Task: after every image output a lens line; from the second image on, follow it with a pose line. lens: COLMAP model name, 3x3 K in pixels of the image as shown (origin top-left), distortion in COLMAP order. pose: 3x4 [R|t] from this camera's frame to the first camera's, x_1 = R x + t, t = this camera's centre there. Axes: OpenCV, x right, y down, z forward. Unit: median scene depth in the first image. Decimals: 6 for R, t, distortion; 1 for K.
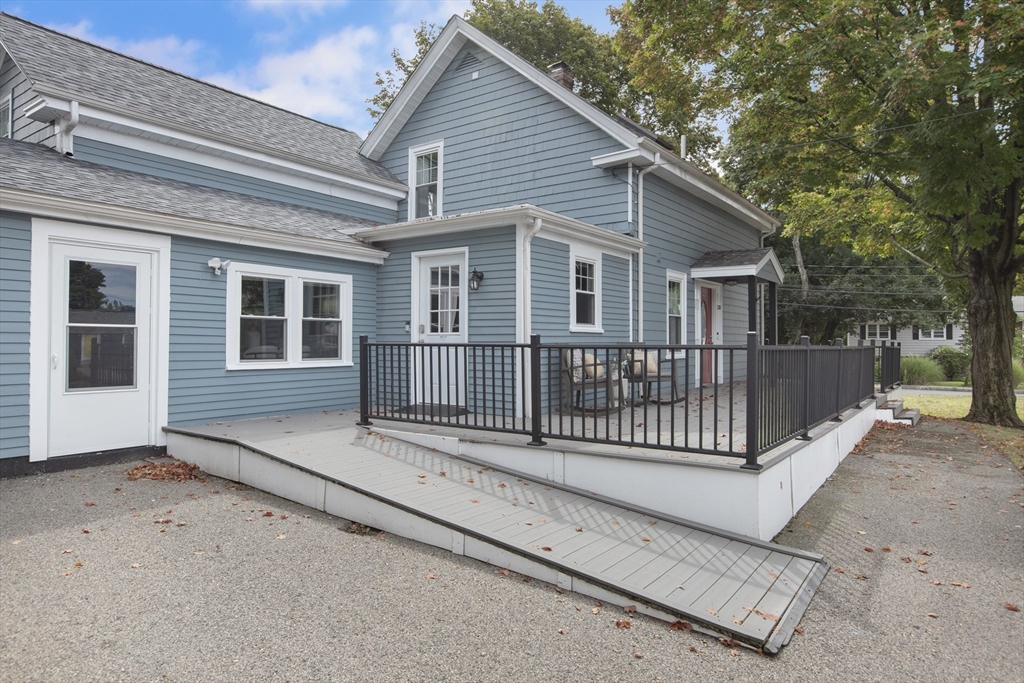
lens RADIAL K [[639.4, 0, 512.0], [0, 639.4, 341.5], [0, 0, 1]] dist [-0.005347, -0.001349]
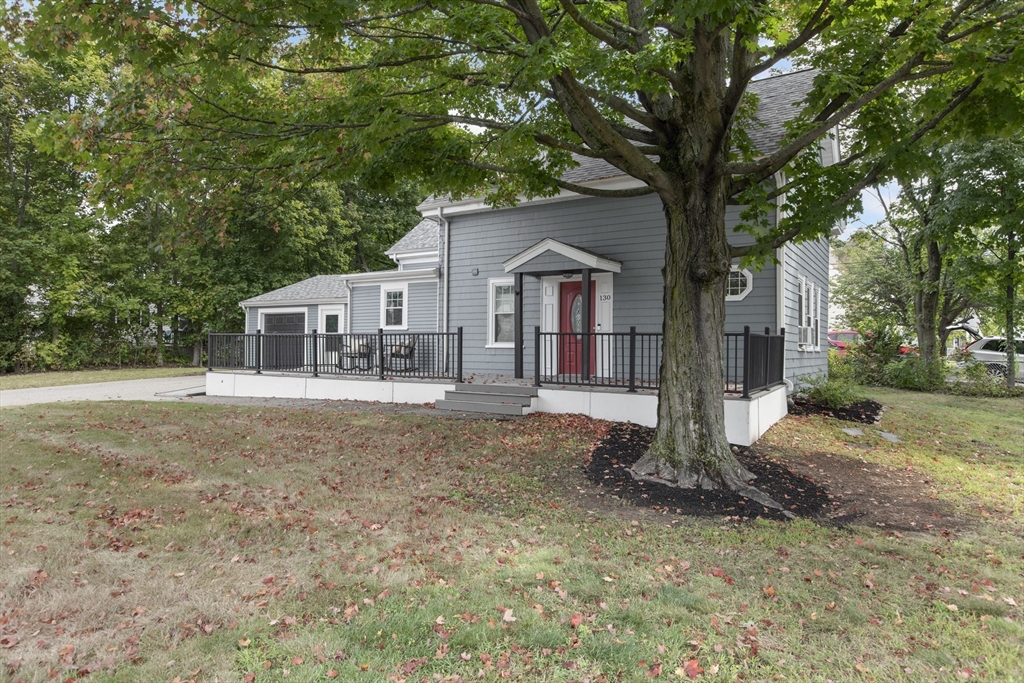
lens RADIAL K [[639.4, 0, 512.0], [0, 639.4, 341.5], [0, 0, 1]] dist [-0.005347, -0.001349]
pose [[0.053330, -0.012503, -0.998499, 1.818064], [-0.007048, 0.999892, -0.012897, 0.037920], [0.998552, 0.007725, 0.053236, 1.147281]]
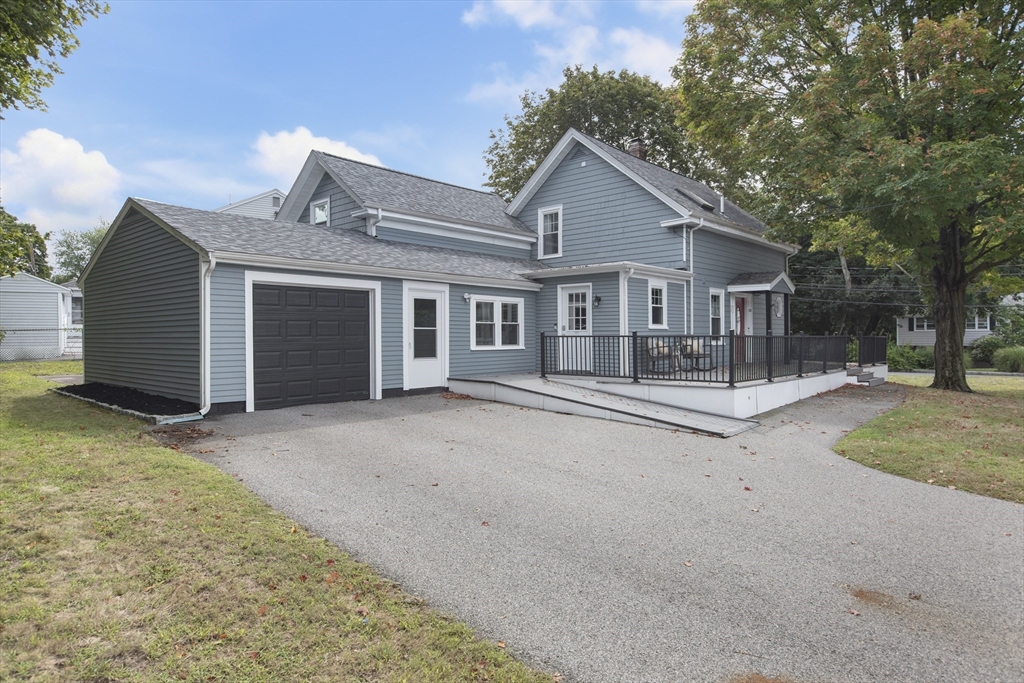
lens RADIAL K [[616.6, 0, 512.0], [0, 616.6, 341.5], [0, 0, 1]] dist [-0.004481, -0.000307]
pose [[0.993891, -0.006810, -0.110160, -0.084979], [0.007781, 0.999935, 0.008385, 0.002213], [0.110096, -0.009190, 0.993878, -0.641284]]
